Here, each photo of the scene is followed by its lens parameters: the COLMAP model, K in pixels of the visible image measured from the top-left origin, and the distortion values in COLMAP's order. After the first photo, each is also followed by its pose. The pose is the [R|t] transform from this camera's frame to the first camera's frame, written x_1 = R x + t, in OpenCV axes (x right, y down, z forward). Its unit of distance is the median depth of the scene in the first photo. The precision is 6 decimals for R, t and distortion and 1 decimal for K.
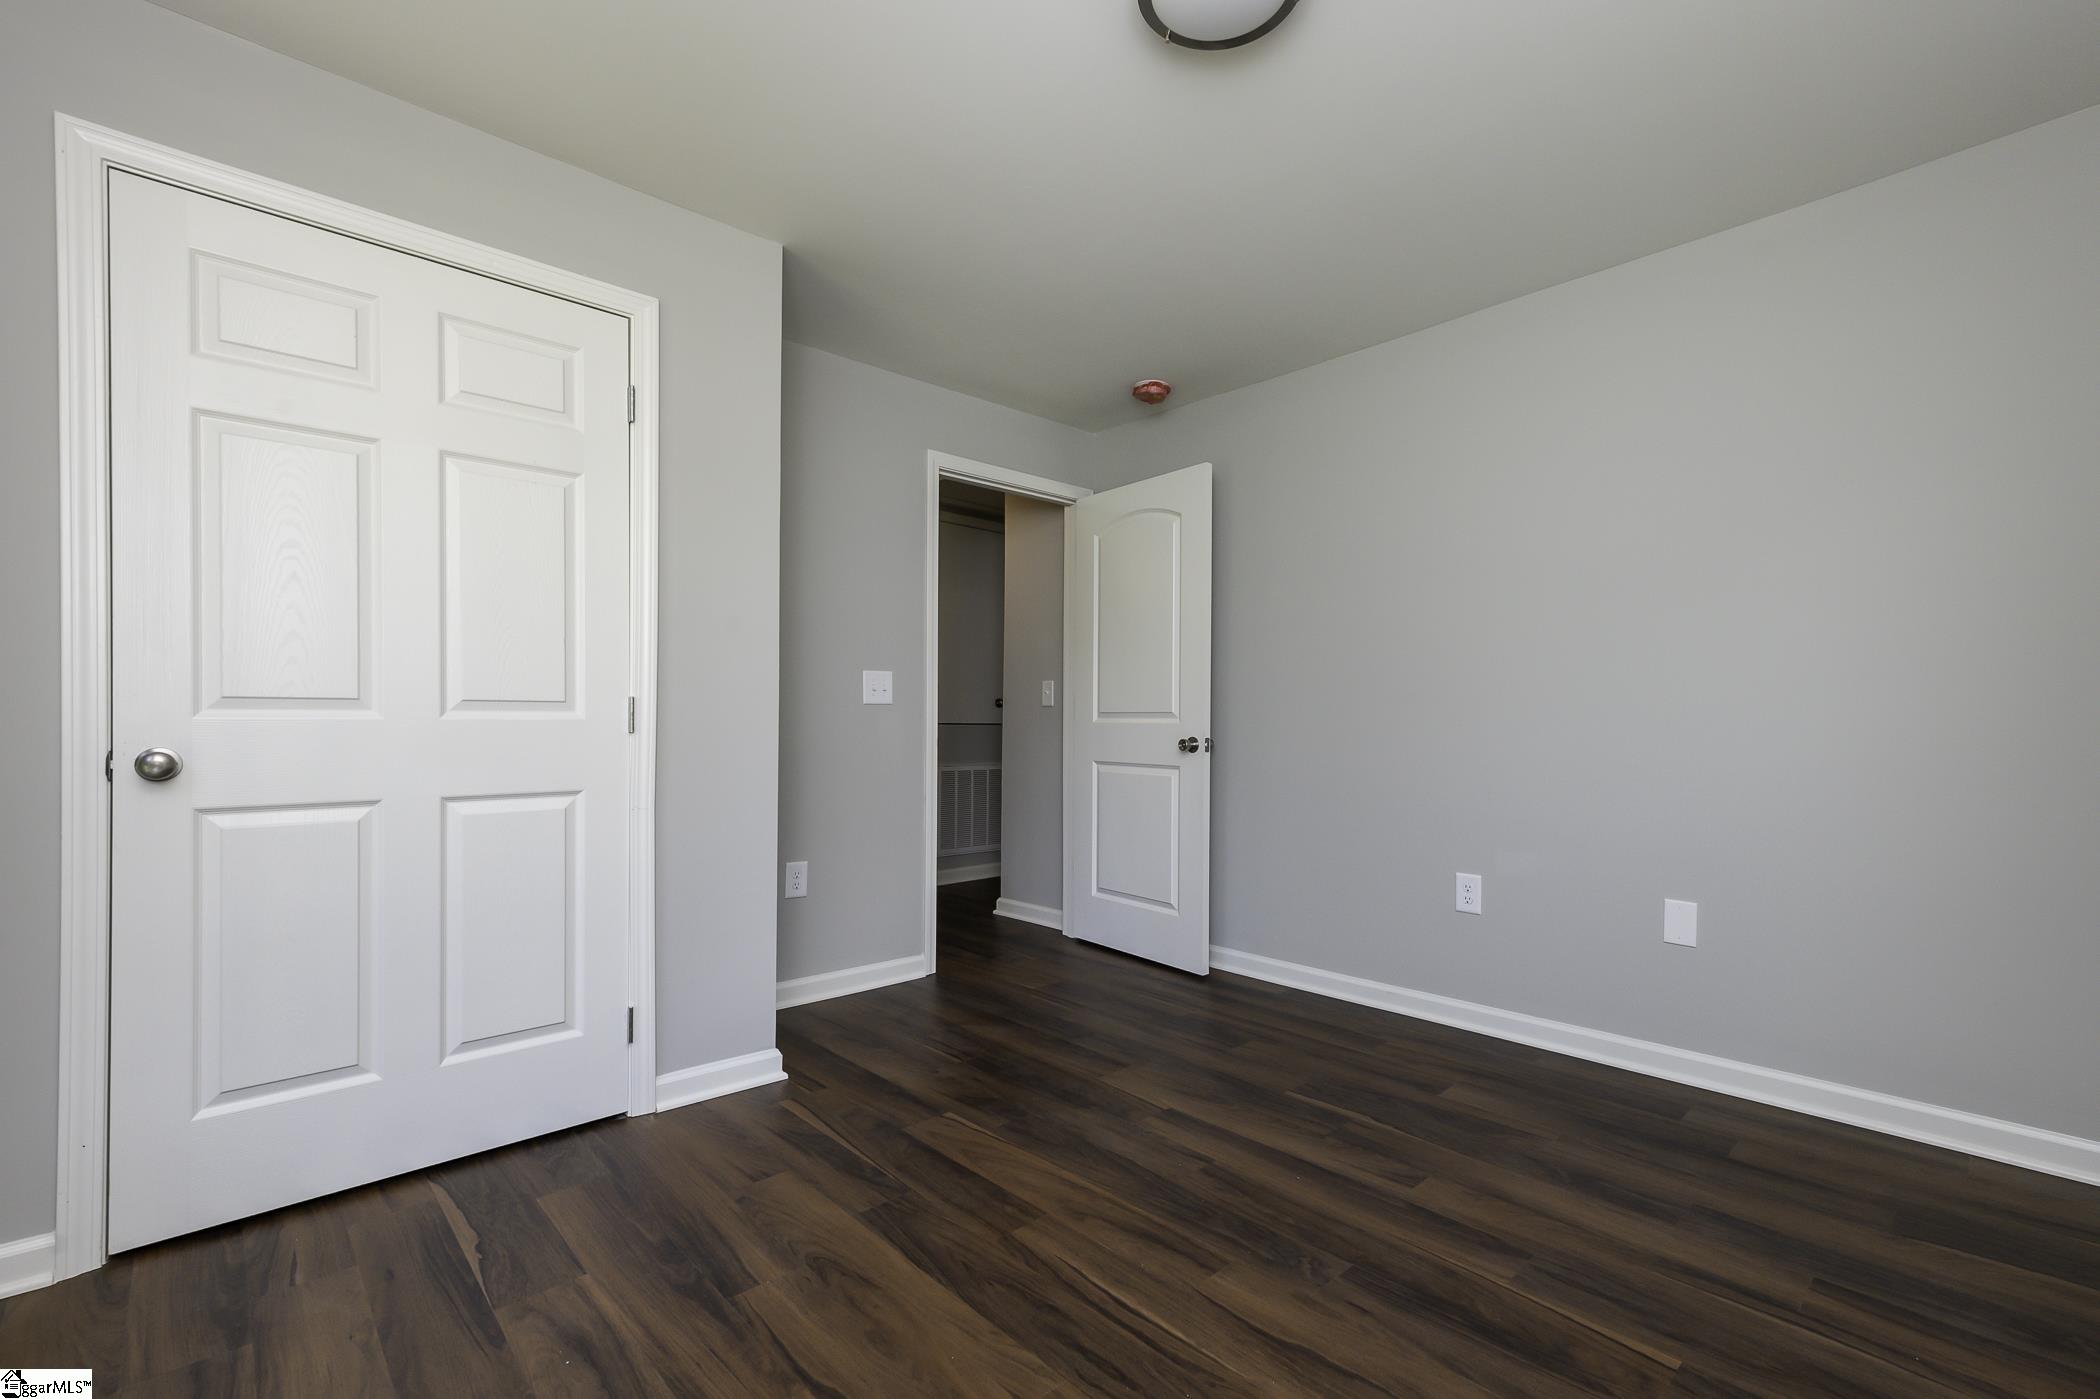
lens RADIAL K [[917.2, 0, 1063.7], [0, 917.2, 701.8], [0, 0, 1]] dist [0.015172, -0.000476]
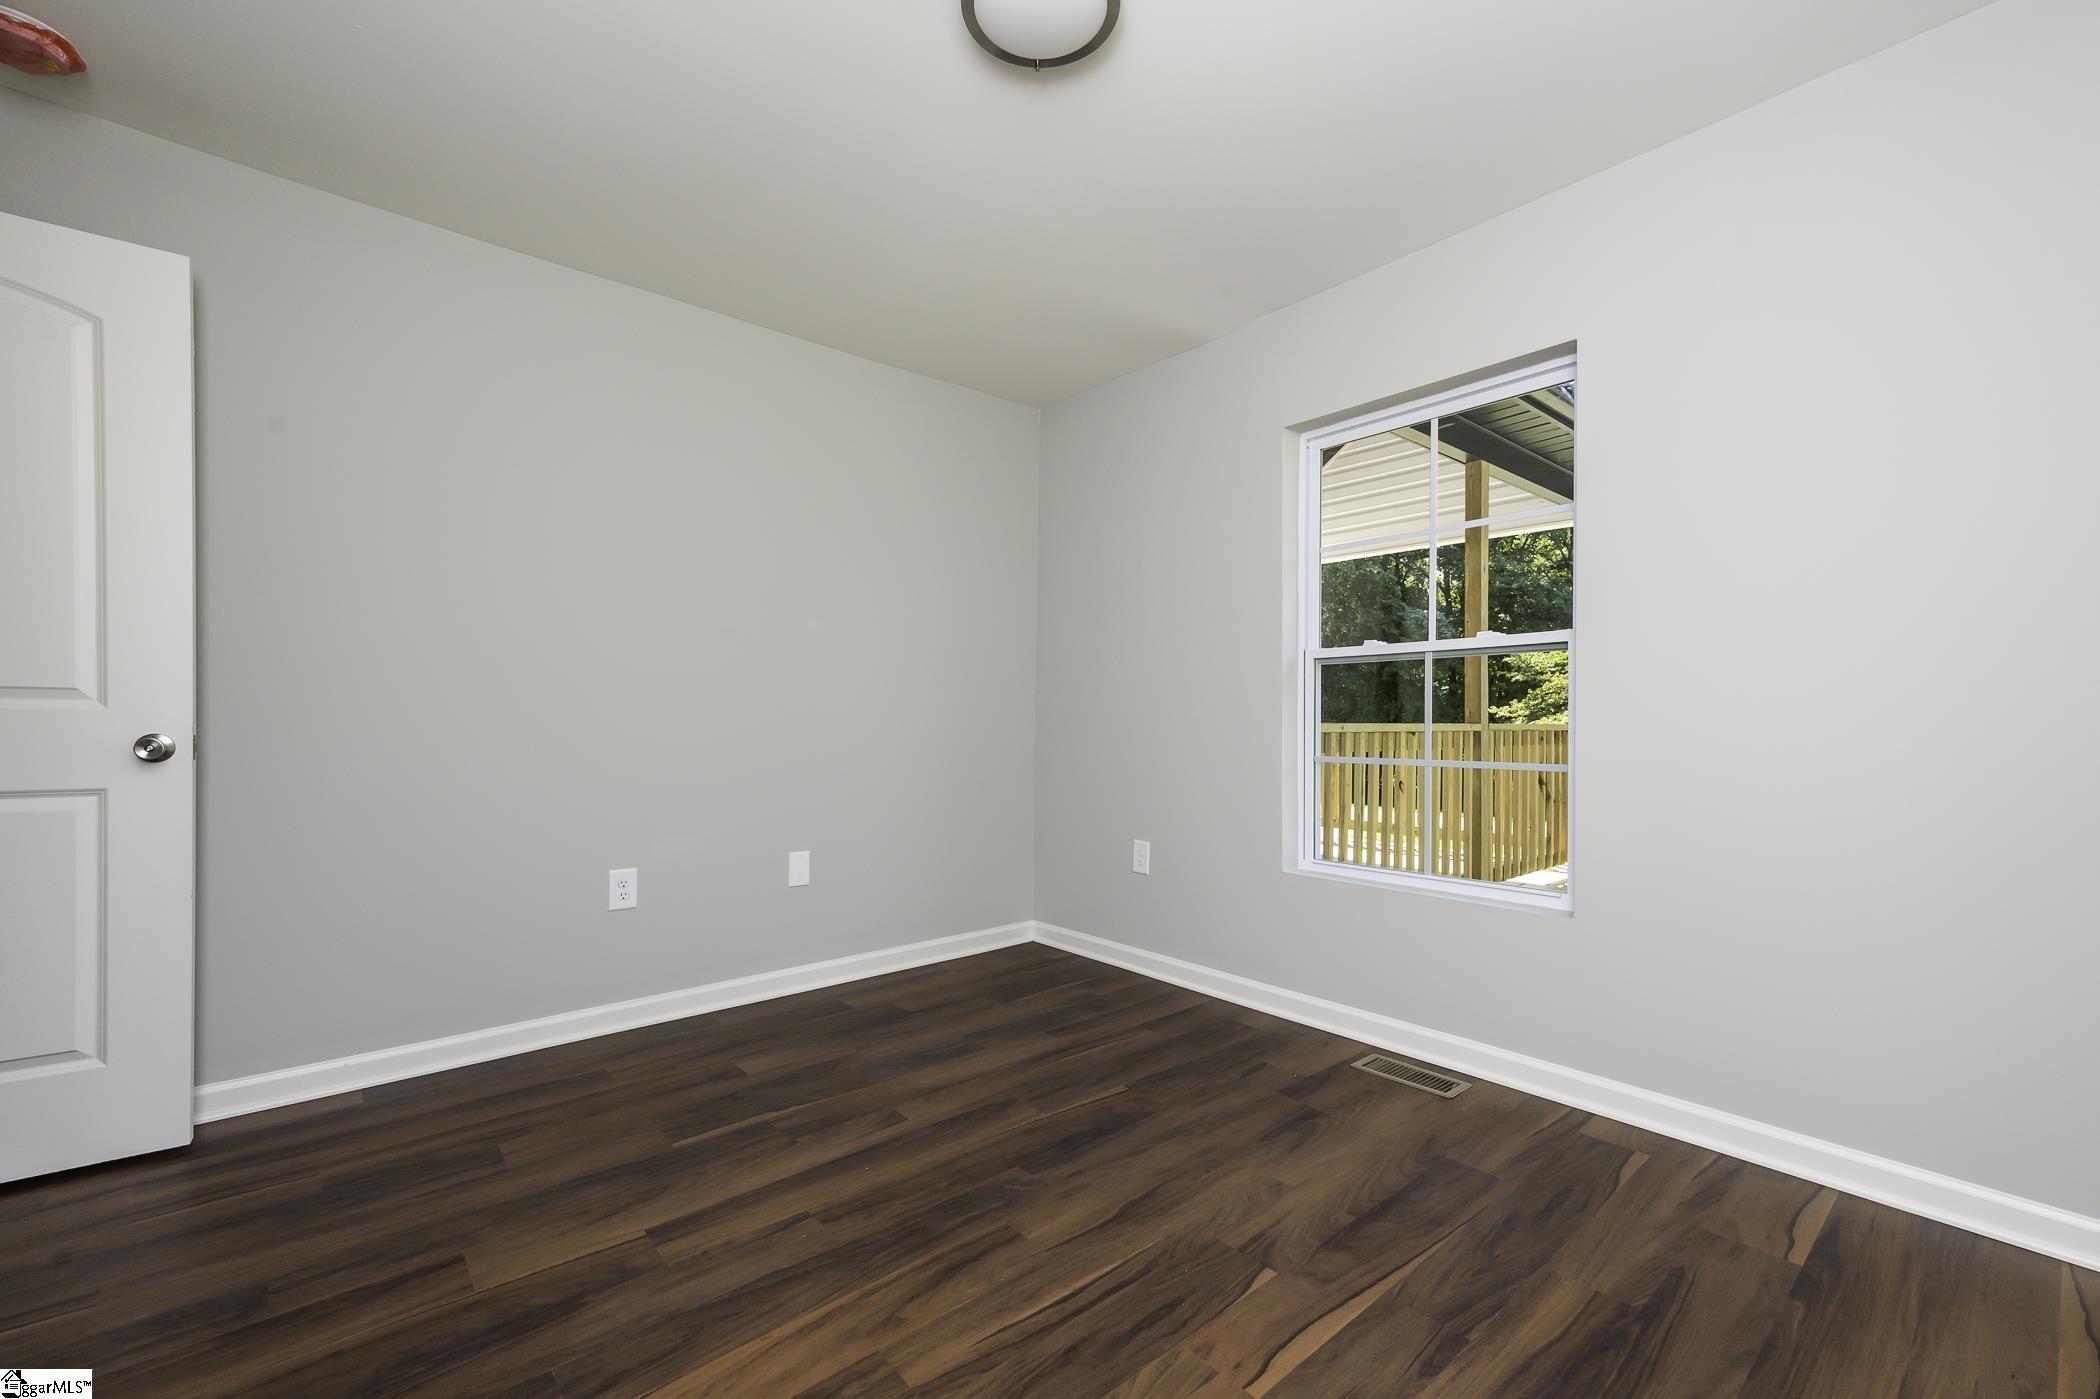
lens RADIAL K [[874.2, 0, 1056.7], [0, 874.2, 717.2], [0, 0, 1]] dist [0.016622, 0.000014]
pose [[0.039416, -0.000223, 0.999223, -0.631472], [-0.026980, 0.999635, 0.001287, 0.020769], [-0.998859, -0.027010, 0.039396, 0.710509]]
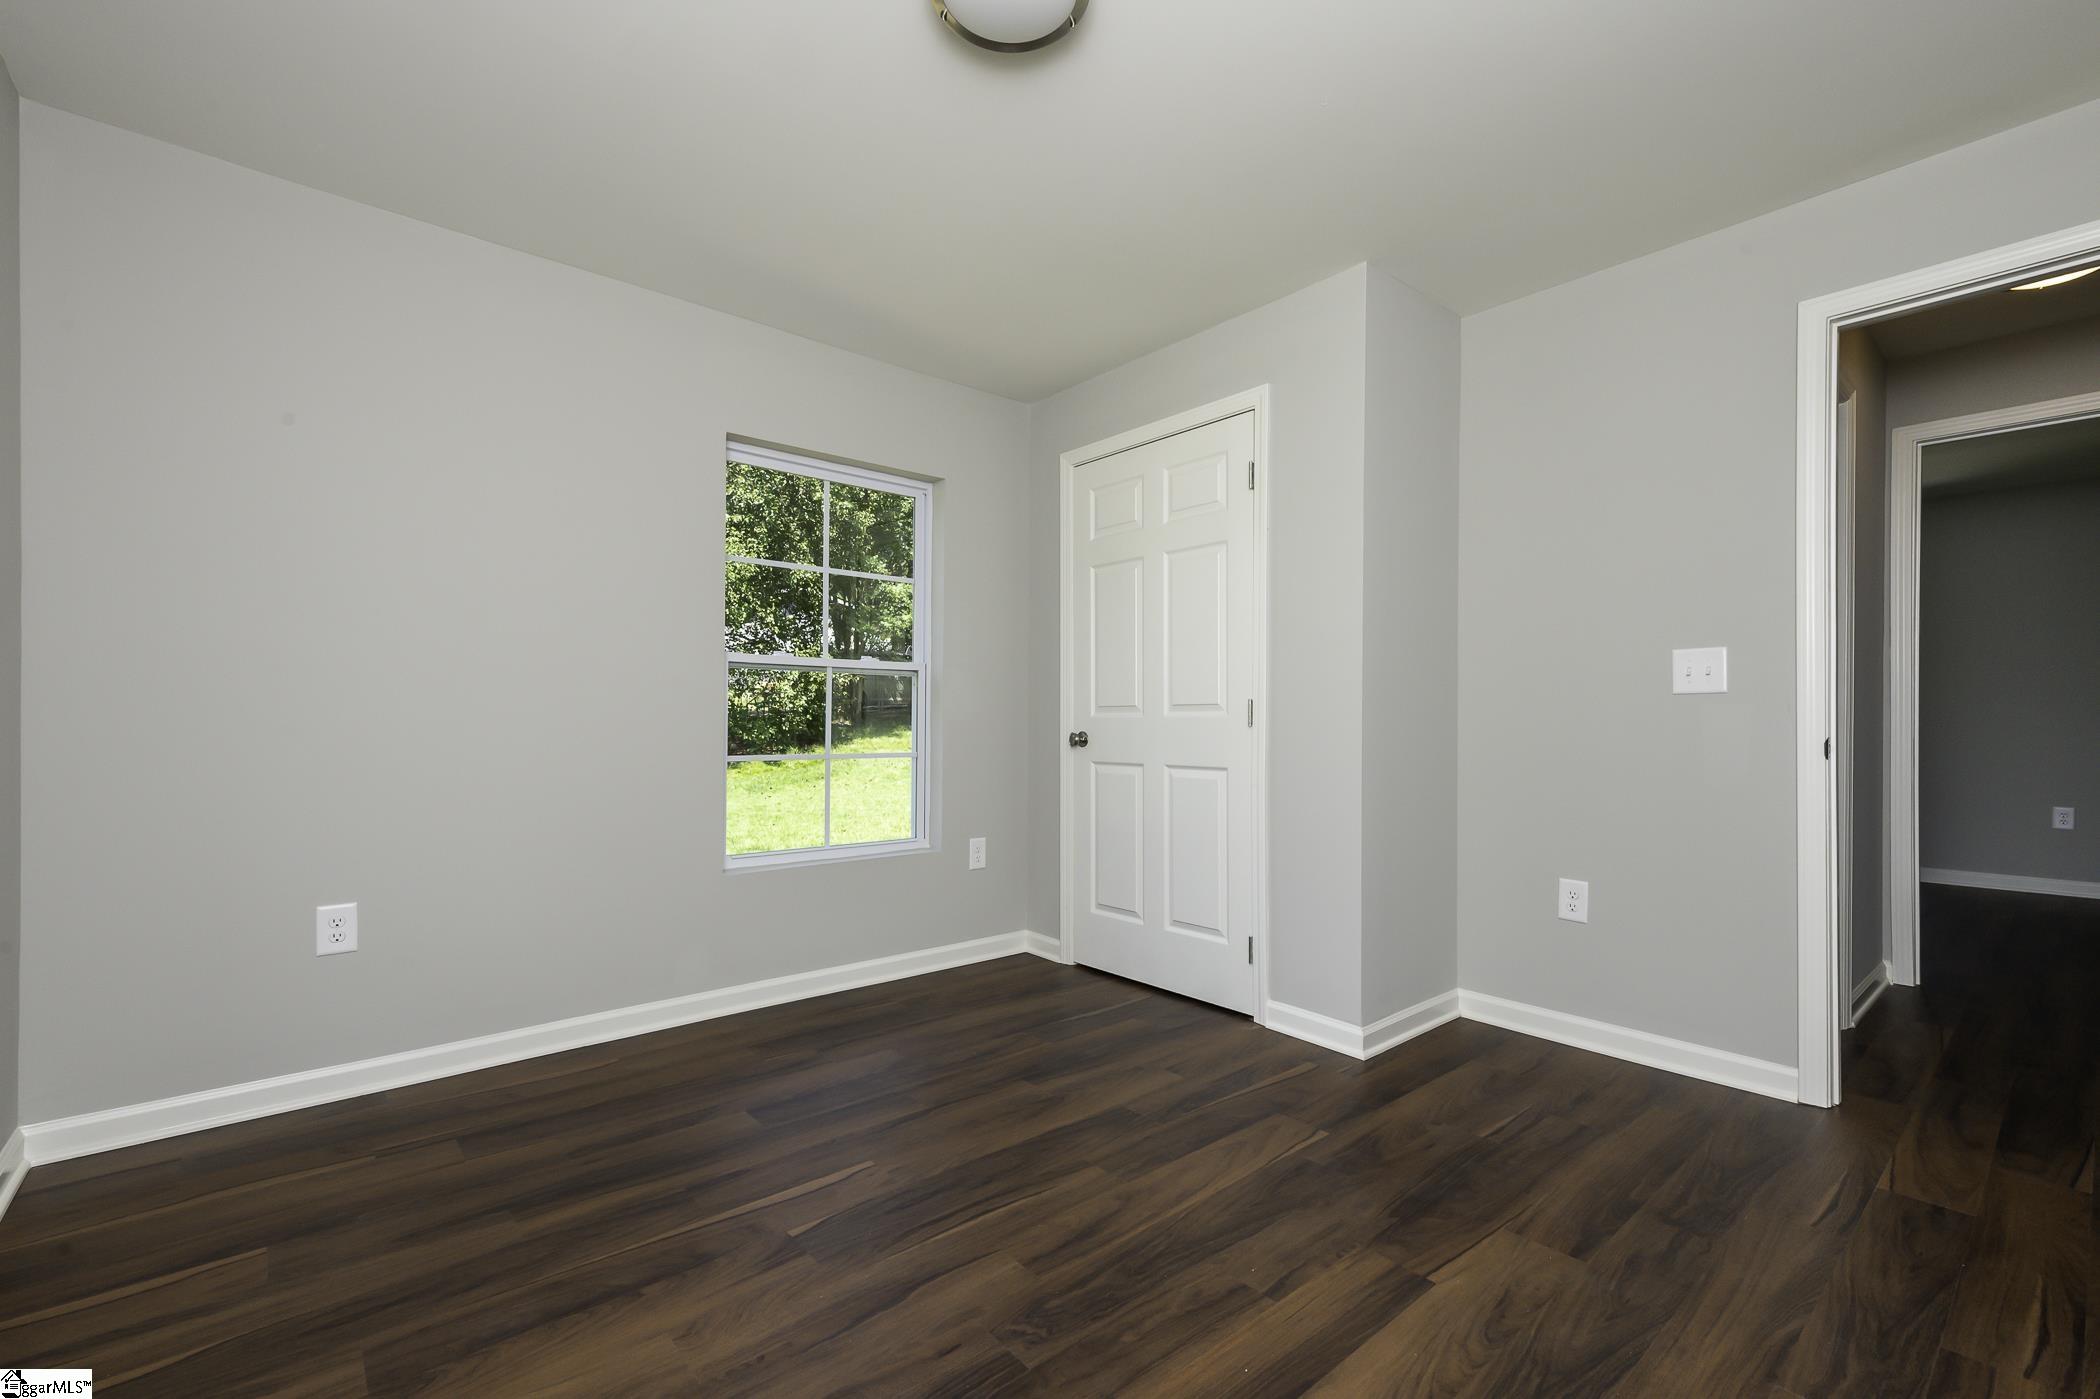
lens RADIAL K [[917.2, 0, 1063.7], [0, 917.2, 701.8], [0, 0, 1]] dist [0.015172, -0.000476]
pose [[-0.034440, -0.020129, -0.999204, 0.888596], [0.019829, 0.999587, -0.020820, 0.023574], [0.999210, -0.020531, -0.034027, 0.826869]]
